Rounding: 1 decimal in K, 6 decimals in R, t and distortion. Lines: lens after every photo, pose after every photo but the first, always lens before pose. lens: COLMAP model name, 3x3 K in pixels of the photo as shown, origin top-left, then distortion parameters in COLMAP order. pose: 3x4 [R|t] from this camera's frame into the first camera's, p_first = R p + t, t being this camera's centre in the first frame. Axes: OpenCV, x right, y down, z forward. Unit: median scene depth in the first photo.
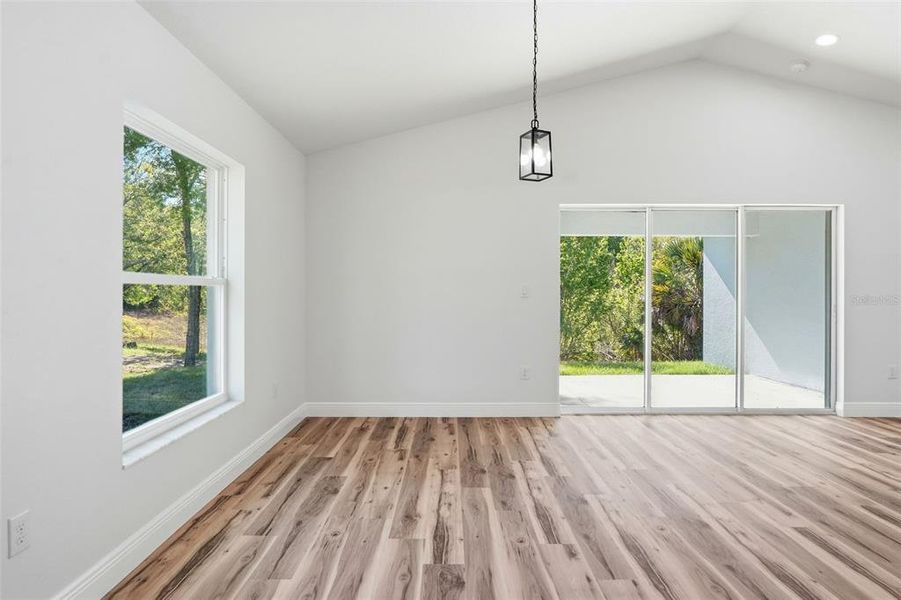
lens RADIAL K [[536.9, 0, 446.8], [0, 536.9, 292.0], [0, 0, 1]] dist [-0.044076, 0.041858]
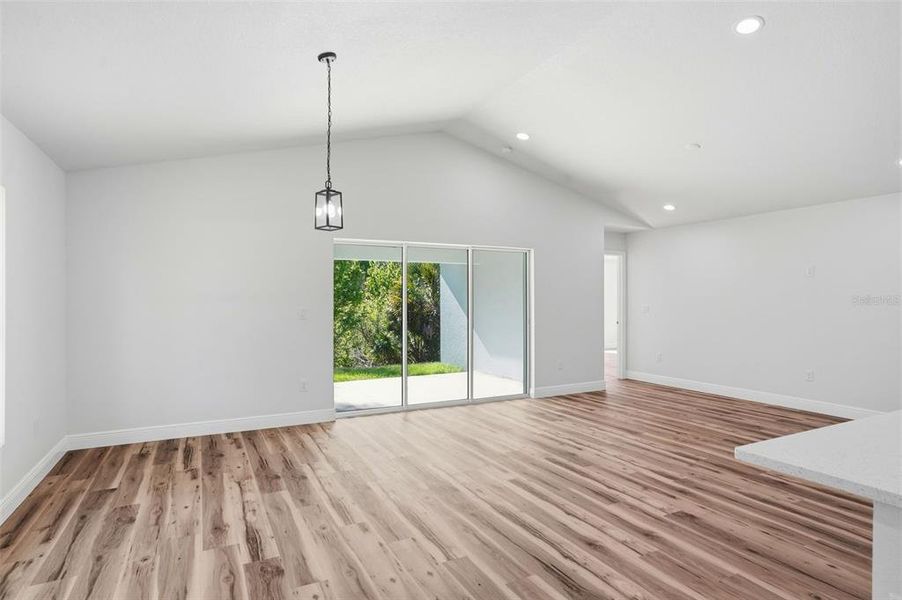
lens RADIAL K [[495.0, 0, 449.3], [0, 495.0, 299.4], [0, 0, 1]] dist [-0.049938, 0.036182]
pose [[0.887651, -0.002953, 0.460508, -0.081817], [0.004566, 0.999987, -0.002389, -0.036752], [-0.460495, 0.004223, 0.887652, -0.091481]]
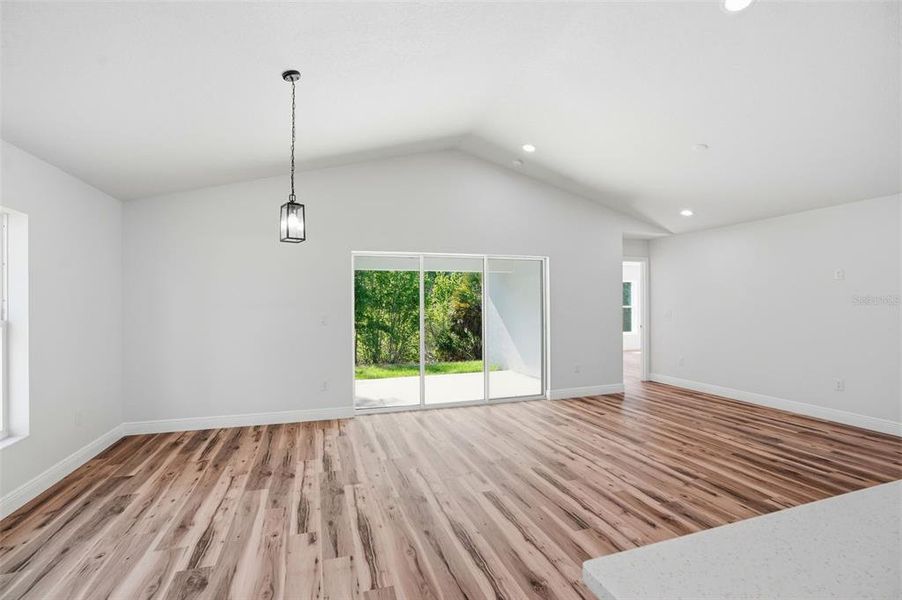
lens RADIAL K [[421.1, 0, 451.0], [0, 421.1, 300.0], [0, 0, 1]] dist [-0.068743, 0.028111]
pose [[0.948327, -0.005934, 0.317240, 0.155932], [0.009985, 0.999888, -0.011145, -0.044898], [-0.317139, 0.013736, 0.948280, -0.029275]]
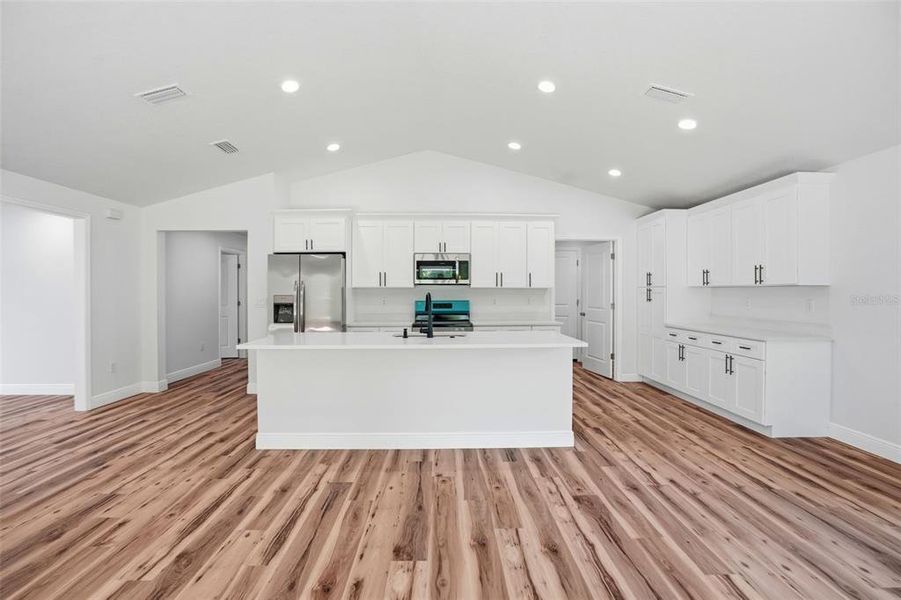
lens RADIAL K [[420.6, 0, 450.5], [0, 420.6, 300.0], [0, 0, 1]] dist [-0.068743, 0.028111]
pose [[-0.999659, -0.002499, -0.026006, 0.579384], [-0.003016, 0.999798, 0.019855, -0.031787], [0.025951, 0.019926, -0.999465, 0.985518]]
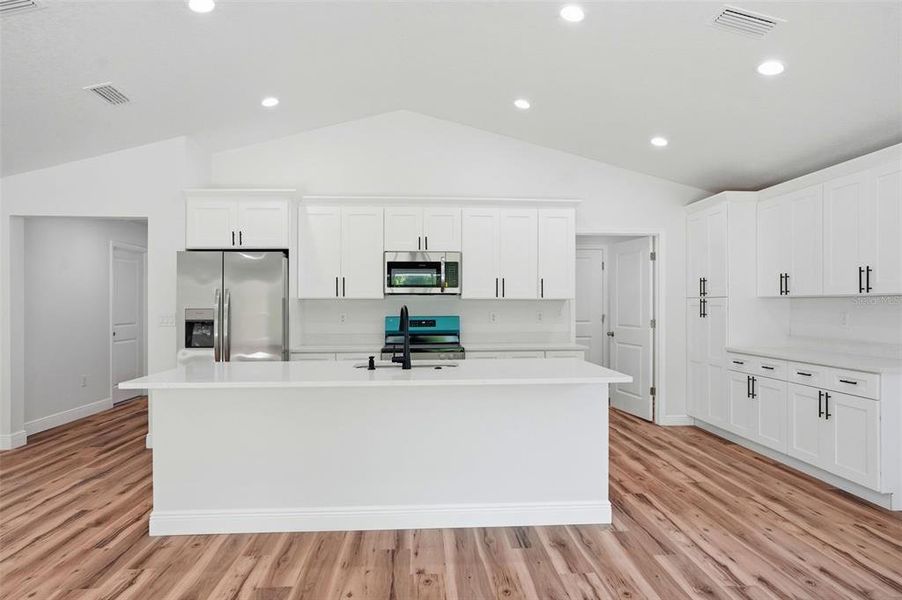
lens RADIAL K [[495.0, 0, 449.3], [0, 495.0, 299.4], [0, 0, 1]] dist [-0.049938, 0.036182]
pose [[-0.997294, -0.003575, -0.073430, 0.596947], [-0.002845, 0.999946, -0.010041, -0.030998], [0.073462, -0.009805, -0.997250, 0.752337]]
